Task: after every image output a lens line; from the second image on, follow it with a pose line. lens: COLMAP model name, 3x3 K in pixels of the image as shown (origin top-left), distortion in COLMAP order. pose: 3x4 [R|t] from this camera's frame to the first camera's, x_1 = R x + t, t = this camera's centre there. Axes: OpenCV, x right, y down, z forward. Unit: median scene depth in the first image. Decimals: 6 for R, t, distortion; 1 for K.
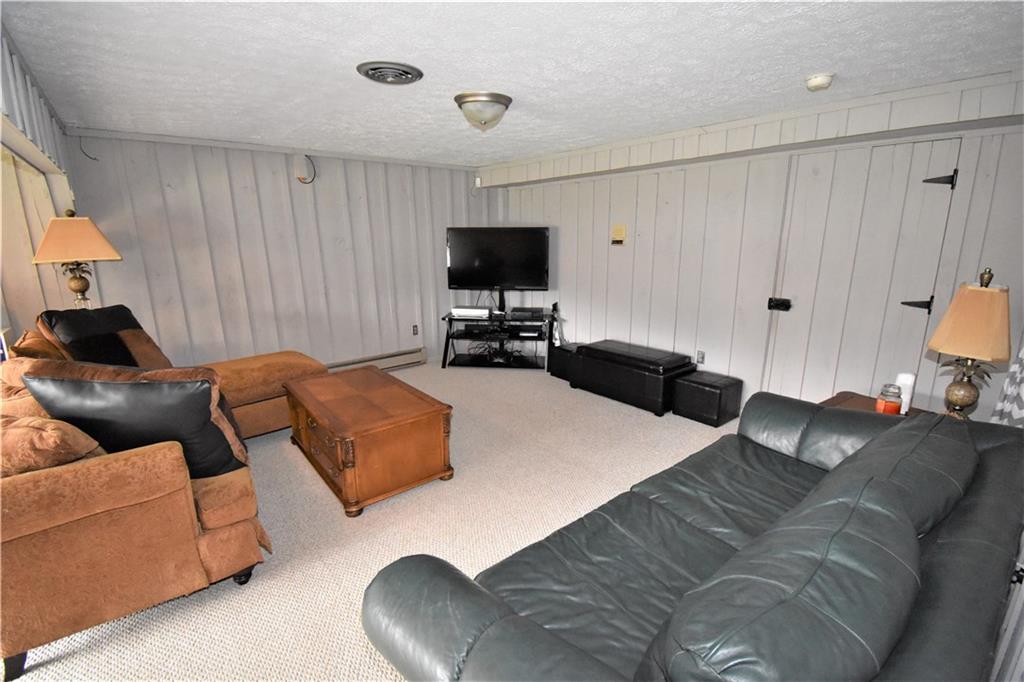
lens RADIAL K [[453.0, 0, 512.4], [0, 453.0, 340.9], [0, 0, 1]] dist [-0.000159, -0.009905]
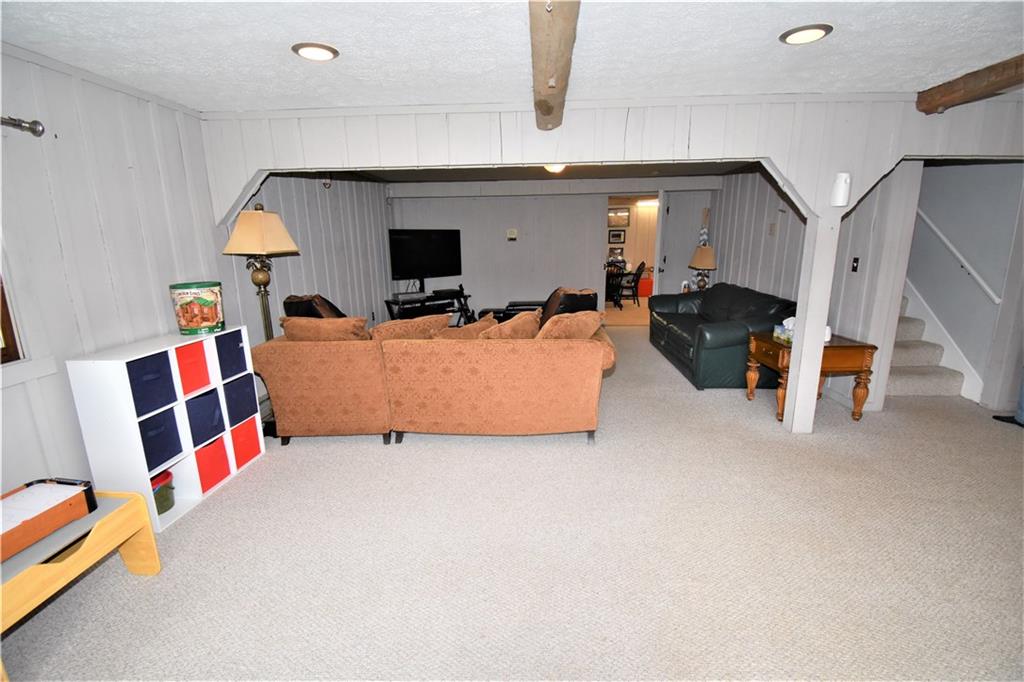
lens RADIAL K [[453.0, 0, 512.1], [0, 453.0, 343.9], [0, 0, 1]] dist [-0.000159, -0.009905]
pose [[0.694859, -0.167237, 0.699431, -0.802046], [0.170961, 0.983117, 0.065224, 0.032402], [-0.698530, 0.074254, 0.711718, -0.086096]]
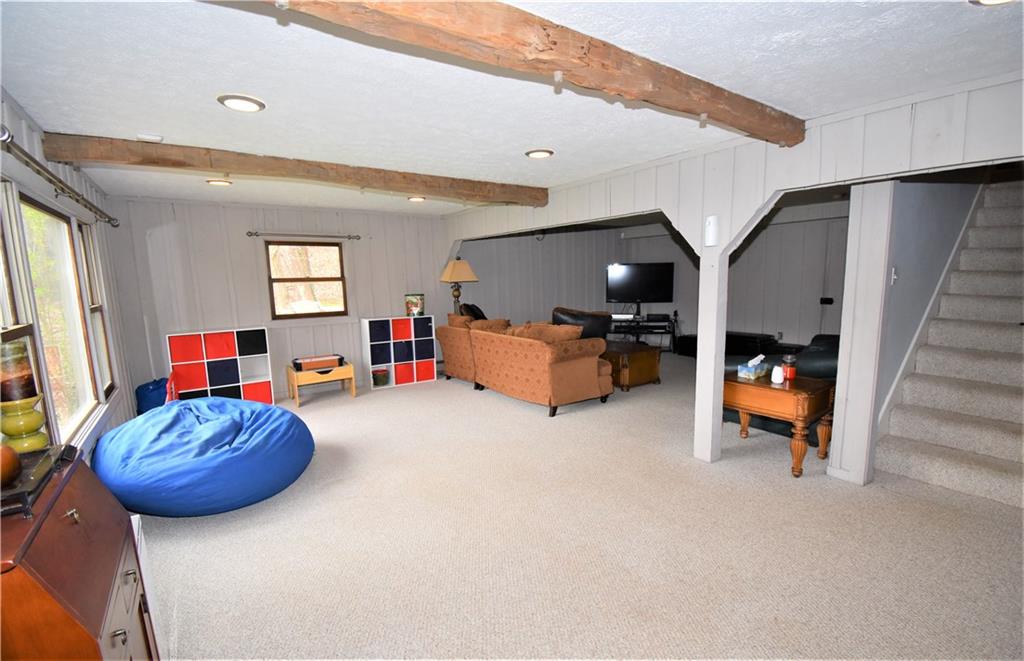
lens RADIAL K [[454.1, 0, 510.5], [0, 454.1, 338.8], [0, 0, 1]] dist [0.022825, 0.000147]
pose [[0.995248, -0.000008, -0.097369, -0.318820], [-0.007795, 0.996783, -0.079767, 0.143417], [0.097056, 0.080147, 0.992047, -0.604777]]
